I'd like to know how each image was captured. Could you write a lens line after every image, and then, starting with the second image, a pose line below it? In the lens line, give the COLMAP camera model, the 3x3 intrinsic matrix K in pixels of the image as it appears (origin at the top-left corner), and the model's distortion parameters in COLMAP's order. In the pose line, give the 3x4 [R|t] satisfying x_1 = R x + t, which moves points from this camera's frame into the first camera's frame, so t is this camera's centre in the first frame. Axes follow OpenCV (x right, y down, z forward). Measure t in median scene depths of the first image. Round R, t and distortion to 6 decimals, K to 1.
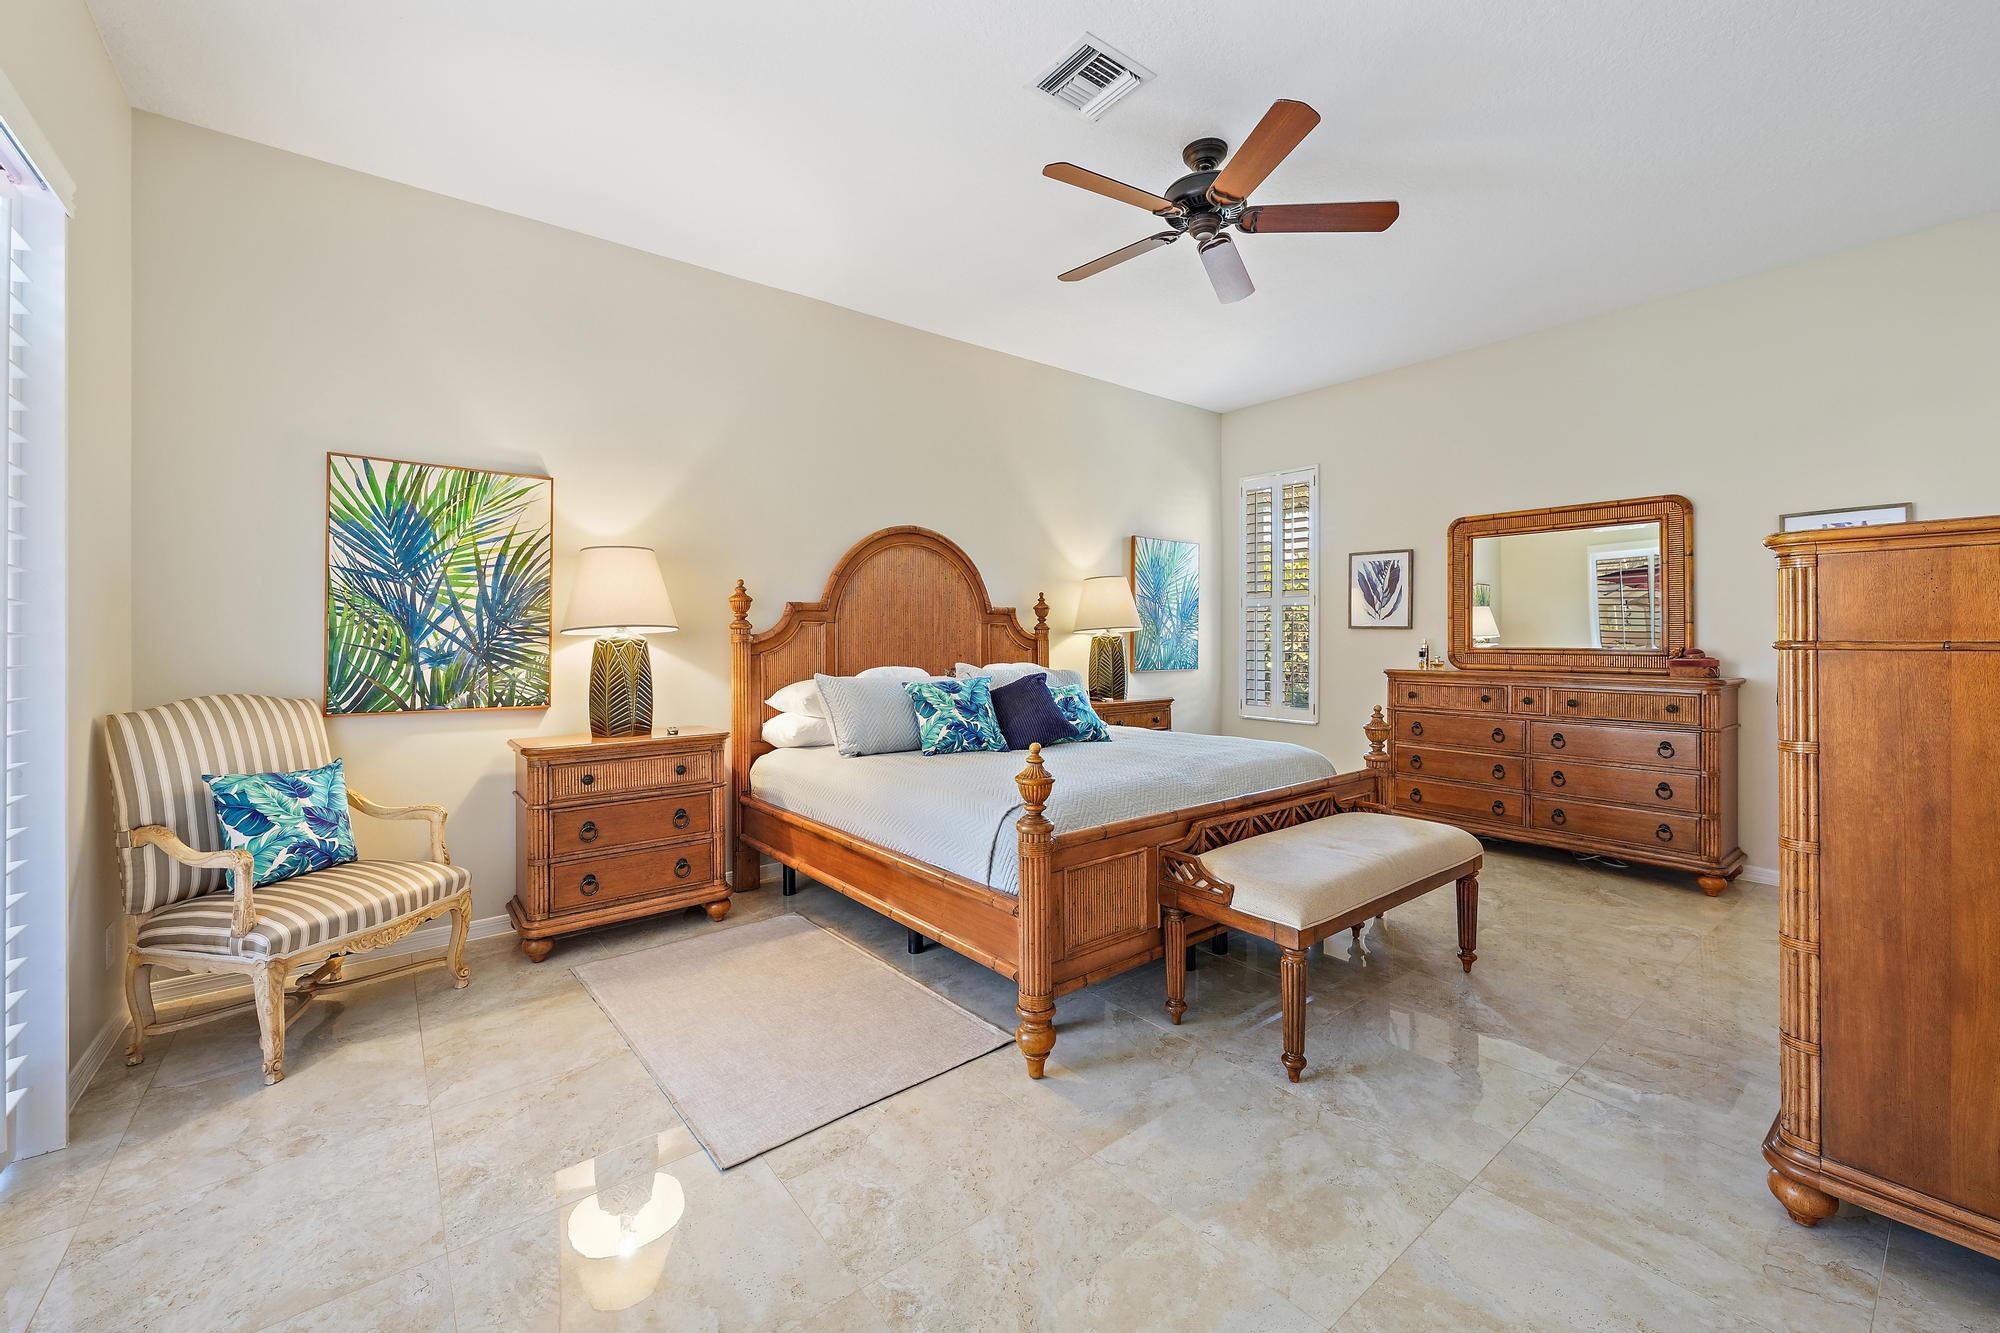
lens RADIAL K [[786.9, 0, 1003.8], [0, 786.9, 640.0], [0, 0, 1]] dist [0.001441, 0.000152]
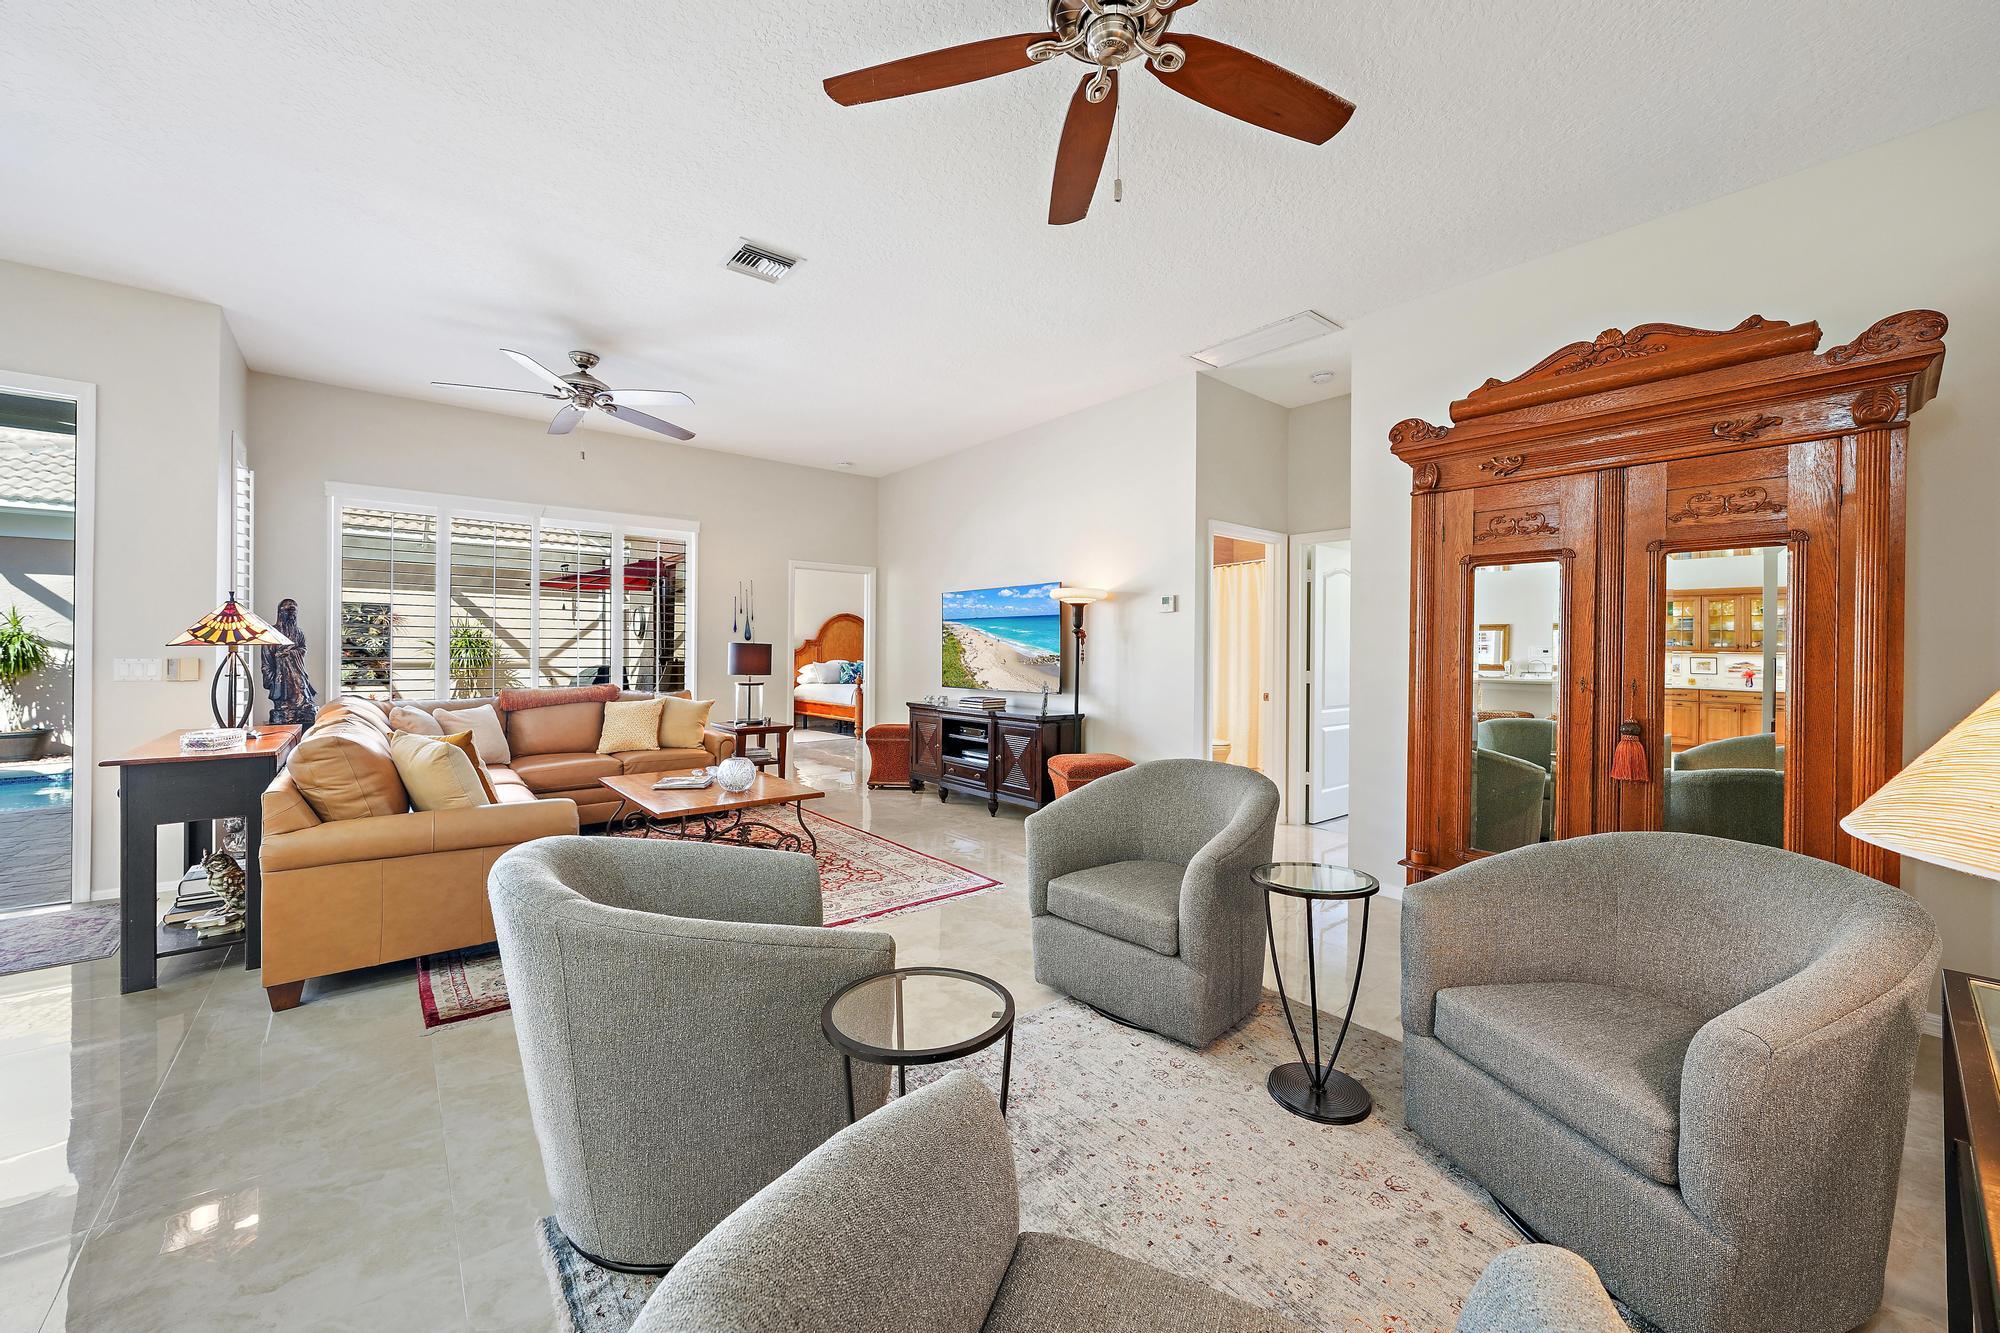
lens RADIAL K [[746.6, 0, 1000.0], [0, 746.6, 666.5], [0, 0, 1]] dist [0.000296, 0.000022]
pose [[0.999962, 0.007556, 0.004289, 0.632835], [-0.007634, 0.999804, 0.018292, -0.001443], [-0.004150, -0.018324, 0.999823, -2.556326]]
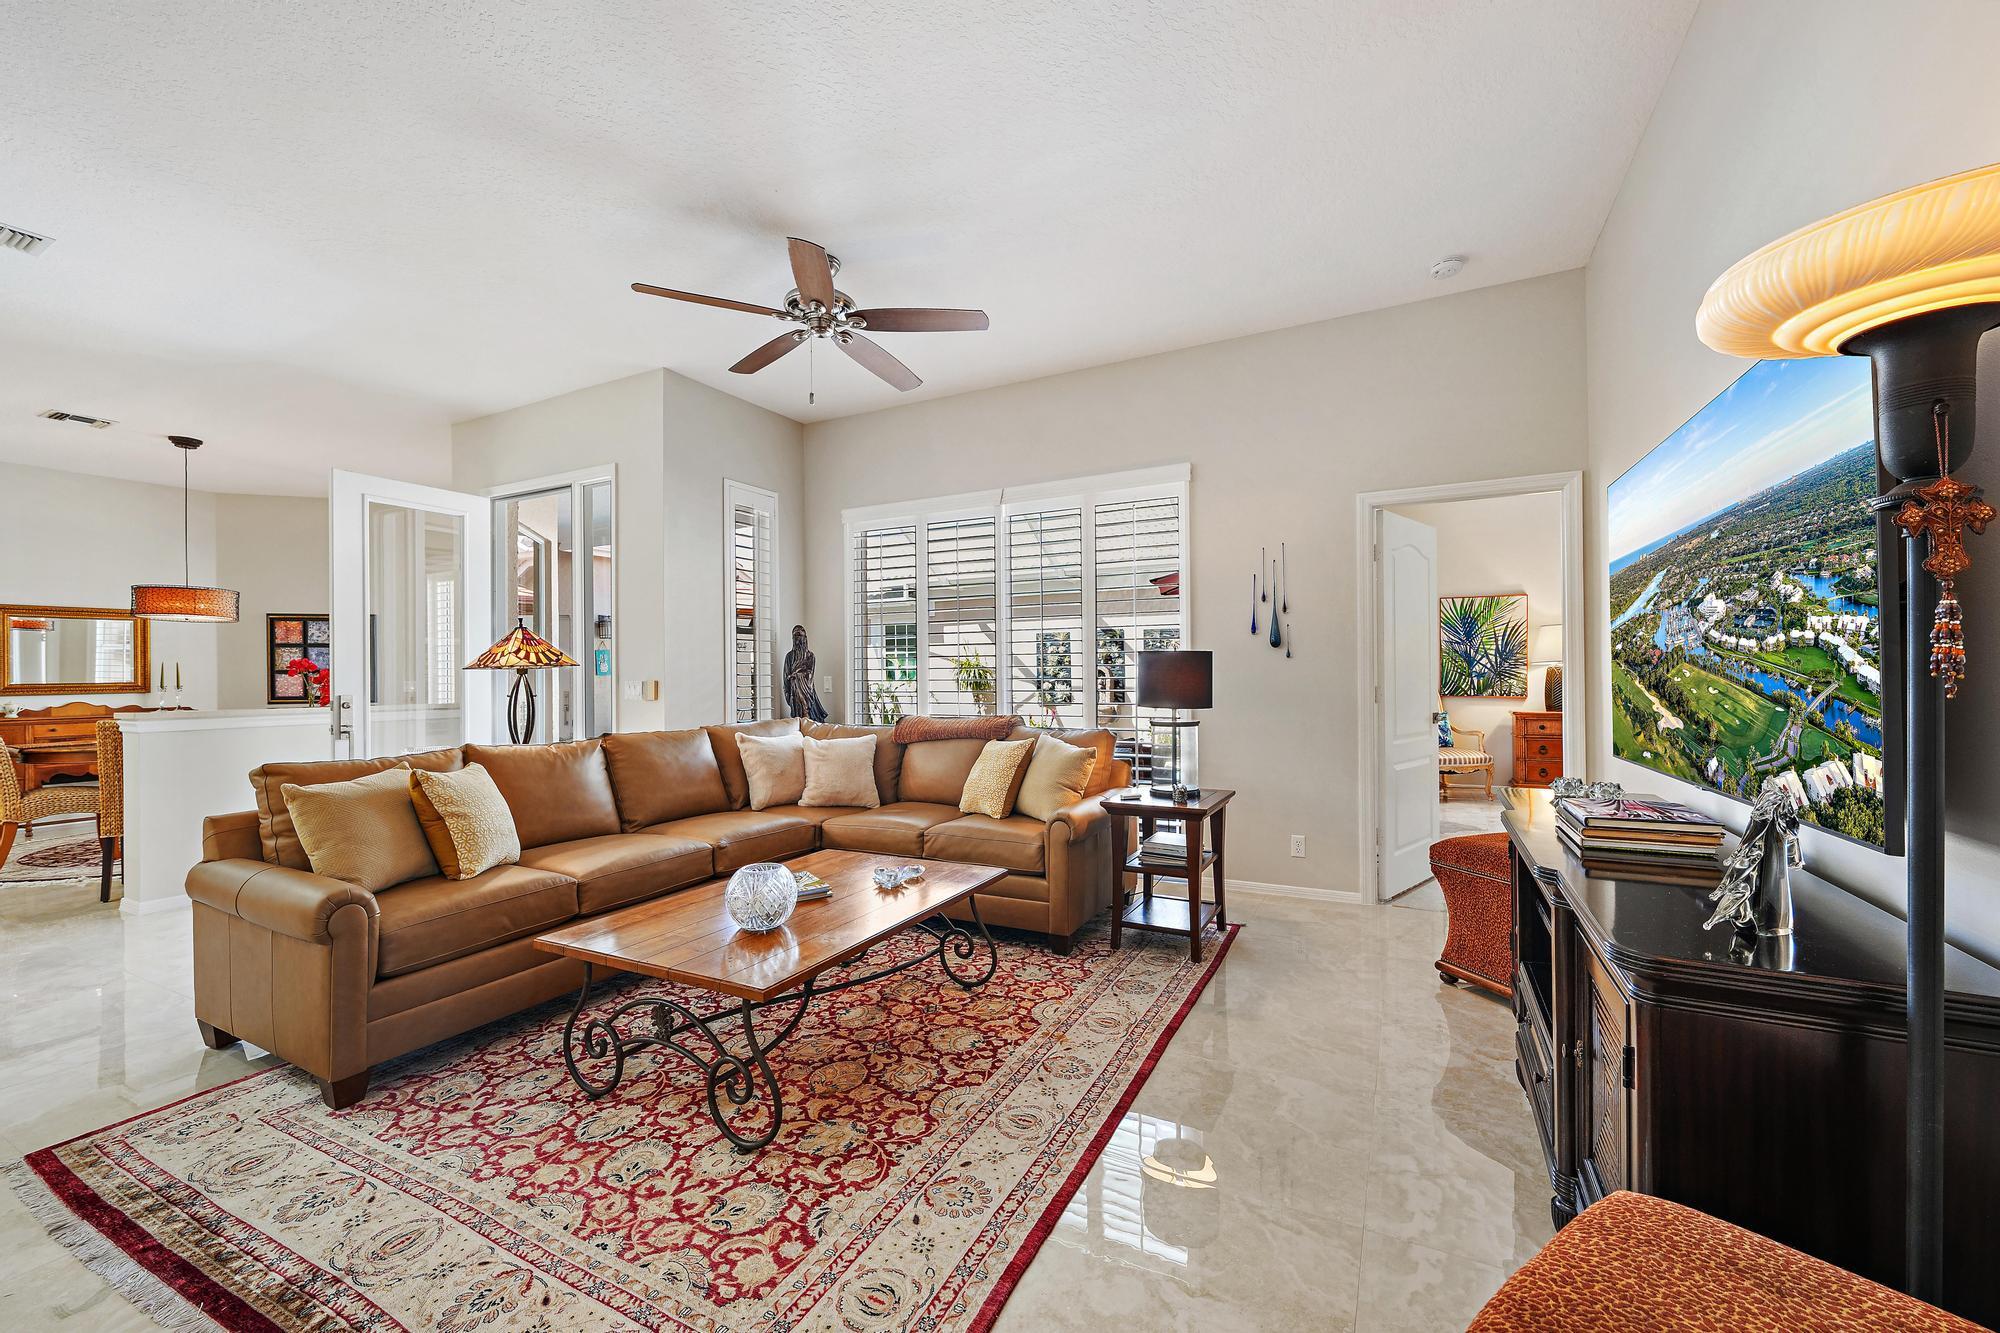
lens RADIAL K [[794.5, 0, 1000.0], [0, 794.5, 666.5], [0, 0, 1]] dist [0.000022, 0.000015]
pose [[0.402000, -0.011202, -0.915571, 0.941798], [0.007128, 0.999933, -0.009105, 0.008464], [0.915612, -0.002866, 0.402053, -1.355833]]
